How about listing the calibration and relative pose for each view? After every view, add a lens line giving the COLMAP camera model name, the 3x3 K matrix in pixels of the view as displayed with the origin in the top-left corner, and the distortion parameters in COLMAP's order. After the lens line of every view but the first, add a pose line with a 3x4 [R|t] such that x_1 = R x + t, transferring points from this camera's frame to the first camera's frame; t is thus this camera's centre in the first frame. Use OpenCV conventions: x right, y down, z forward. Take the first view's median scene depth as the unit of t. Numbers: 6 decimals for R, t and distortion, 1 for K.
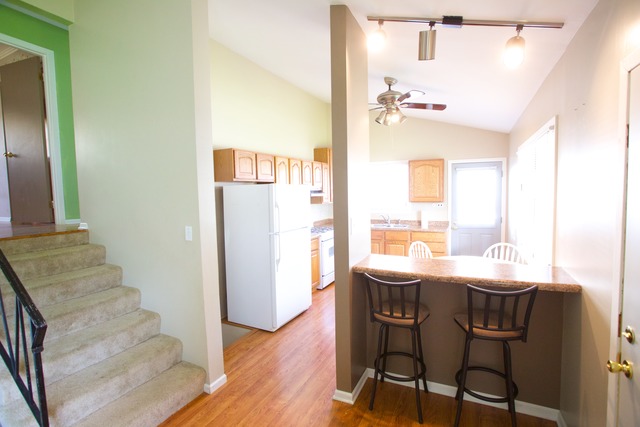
lens RADIAL K [[305.2, 0, 323.3], [0, 305.2, 213.2], [0, 0, 1]] dist [-0.019869, 0.002862]
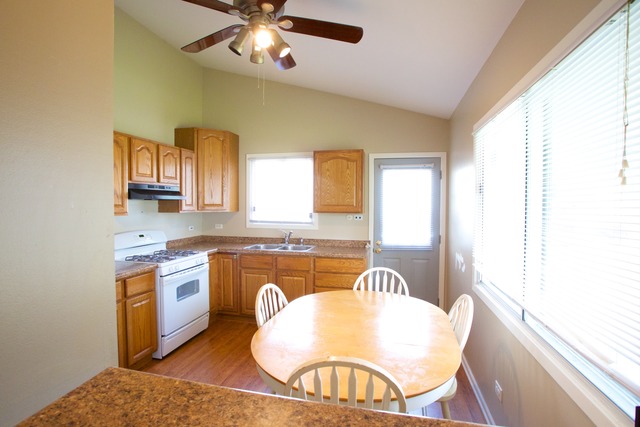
lens RADIAL K [[305.2, 0, 318.9], [0, 305.2, 211.5], [0, 0, 1]] dist [-0.019869, 0.002862]
pose [[0.980543, 0.018229, 0.195458, 0.162657], [-0.009664, 0.998954, -0.044685, -0.008393], [-0.196068, 0.041926, 0.979694, 0.342070]]
